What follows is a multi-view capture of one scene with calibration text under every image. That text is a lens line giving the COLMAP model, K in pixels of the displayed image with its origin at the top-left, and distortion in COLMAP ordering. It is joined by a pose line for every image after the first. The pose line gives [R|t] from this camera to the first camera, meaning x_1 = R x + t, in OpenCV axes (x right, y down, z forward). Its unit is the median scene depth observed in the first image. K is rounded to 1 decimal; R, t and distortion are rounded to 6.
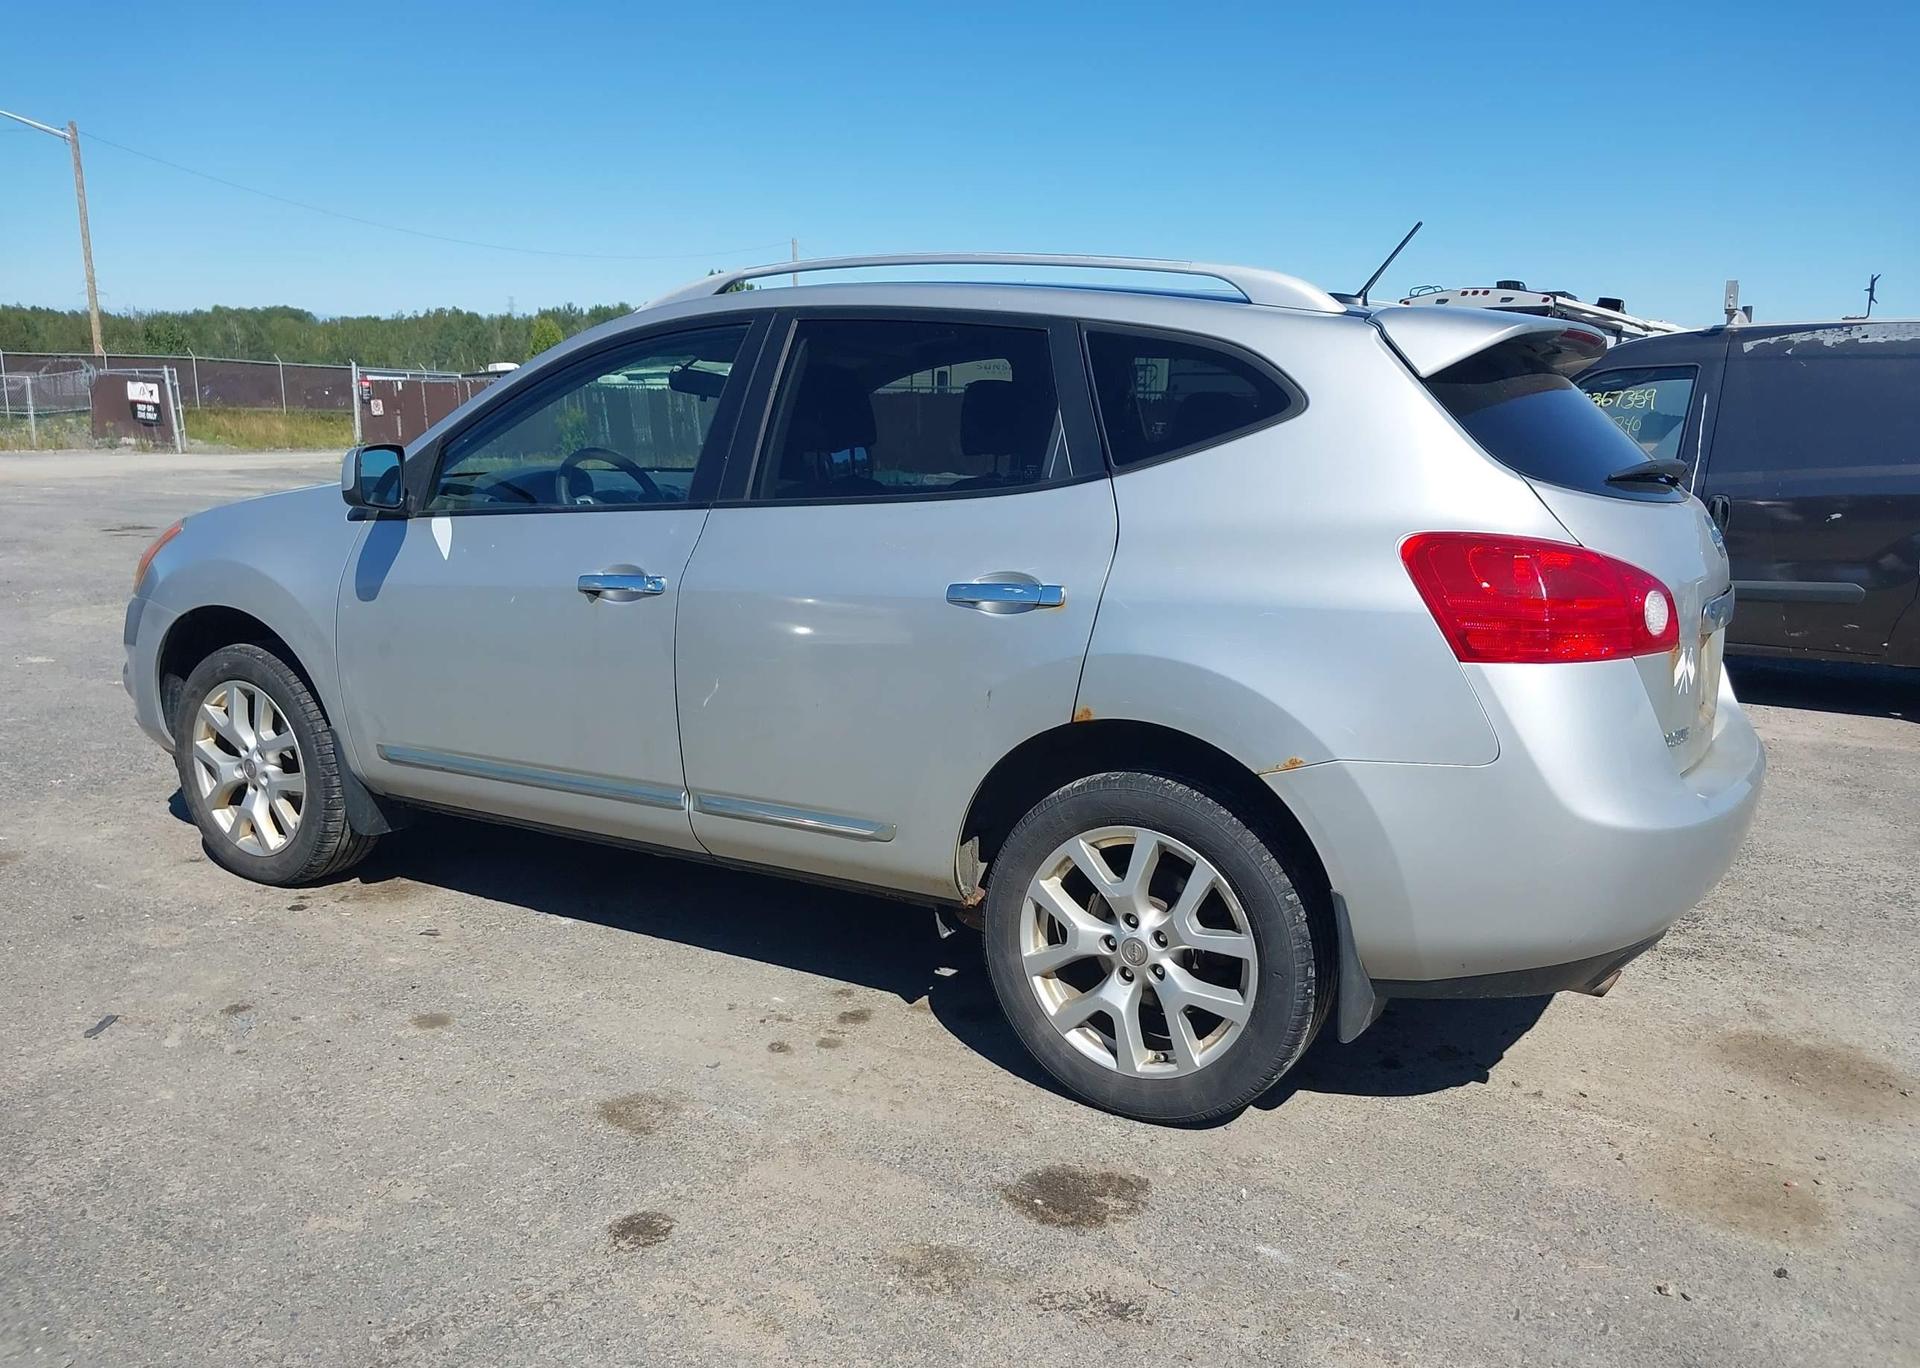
lens RADIAL K [[1510.2, 0, 971.2], [0, 1510.2, 691.4], [0, 0, 1]] dist [0.026706, -0.034252]
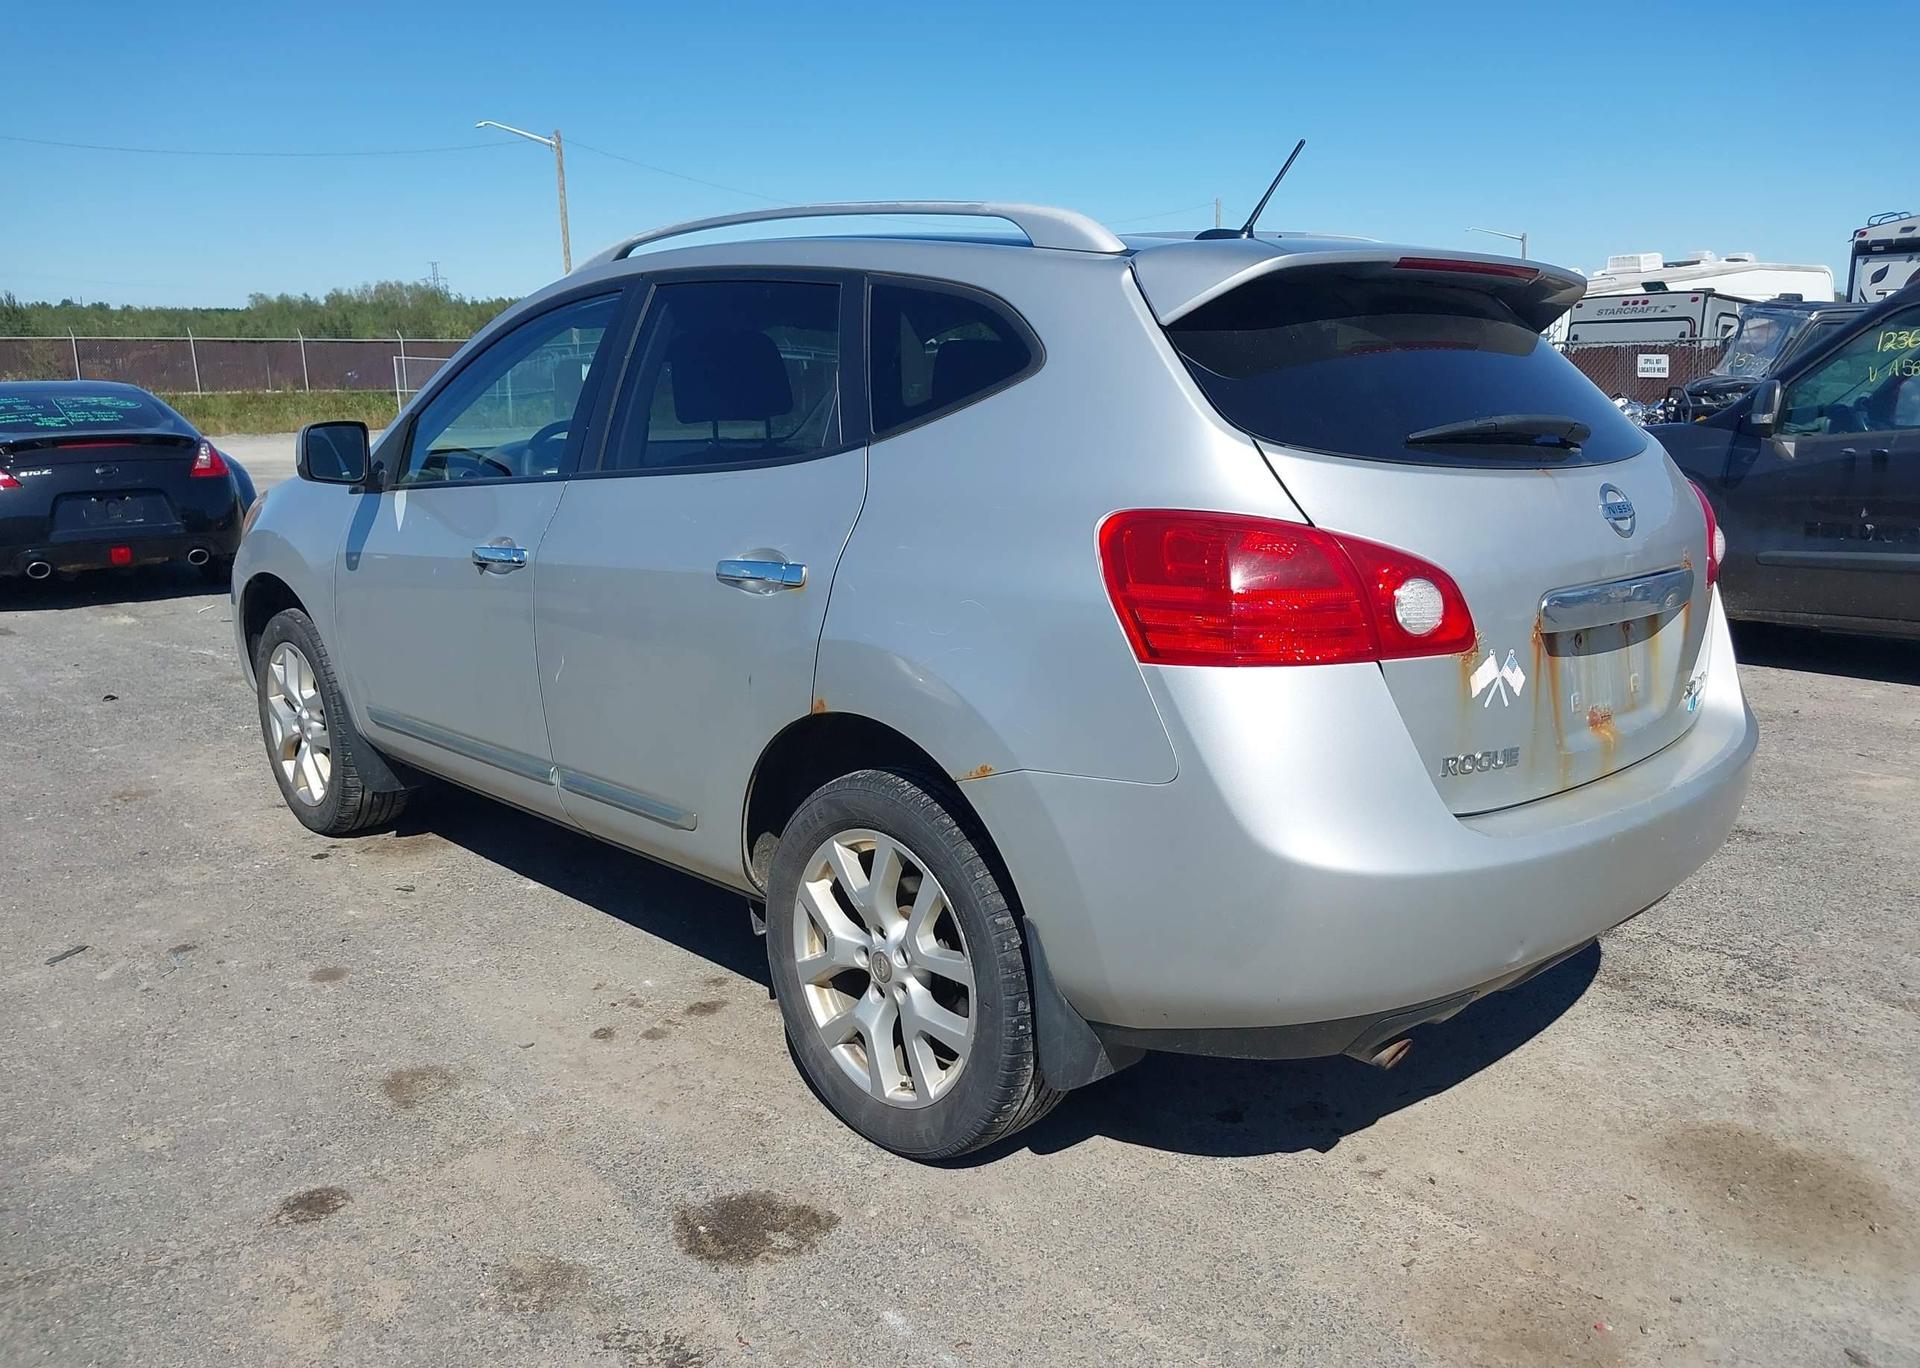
lens RADIAL K [[1510.2, 0, 971.8], [0, 1510.2, 689.5], [0, 0, 1]] dist [0.026706, -0.034252]
pose [[0.960932, 0.032313, -0.274892, 0.352452], [-0.026423, 0.999336, 0.025102, -0.017099], [0.275520, -0.016858, 0.961147, 0.122292]]
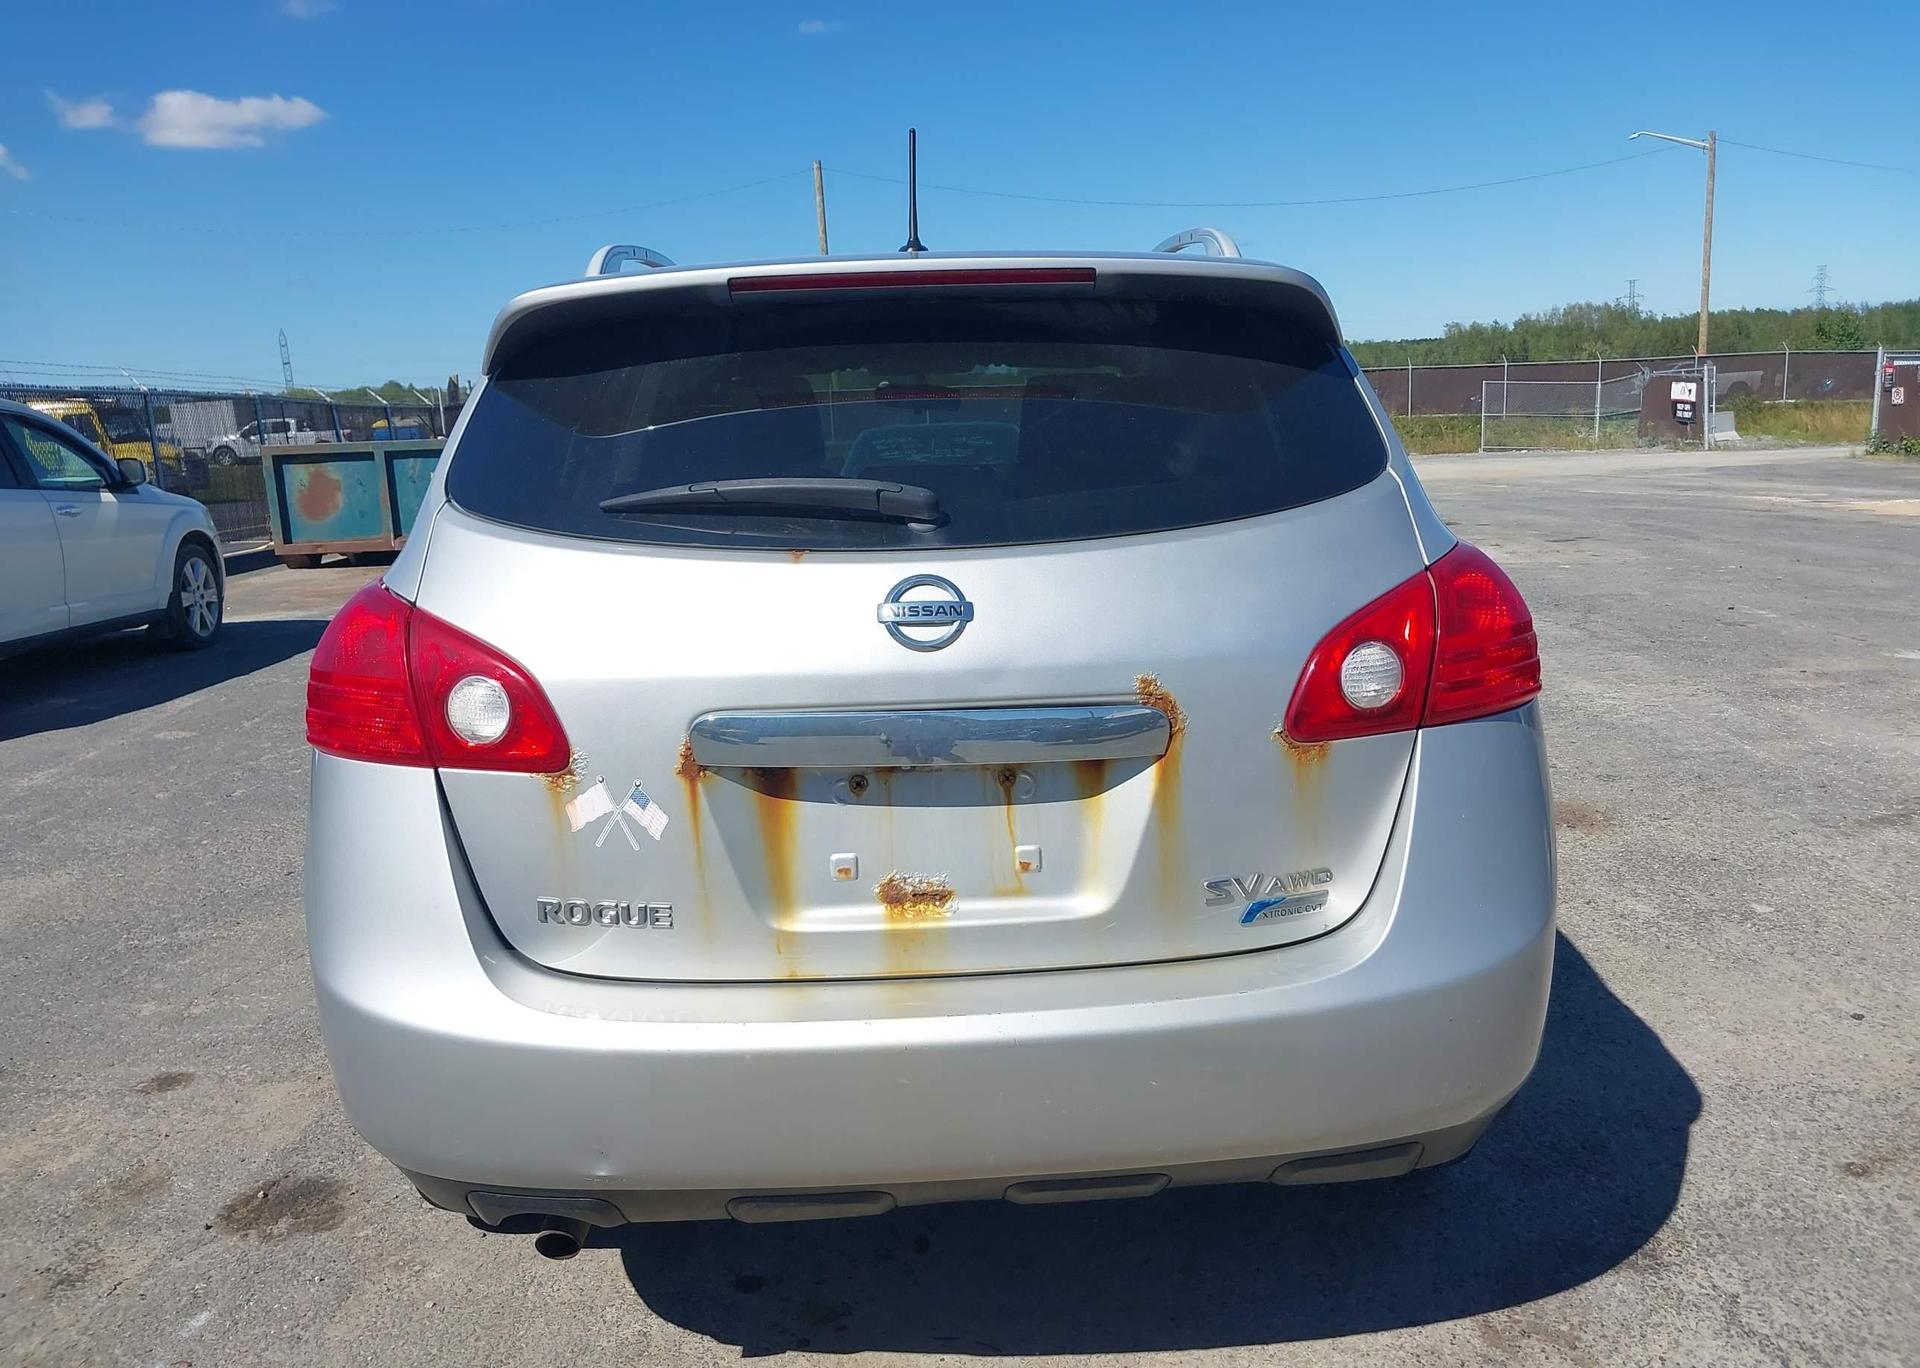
lens RADIAL K [[1510.2, 0, 971.3], [0, 1510.2, 690.2], [0, 0, 1]] dist [0.026706, -0.034252]
pose [[0.534098, 0.115337, -0.837518, 0.897300], [-0.113366, 0.991474, 0.064244, -0.102044], [0.837787, 0.060634, 0.542620, 0.644752]]
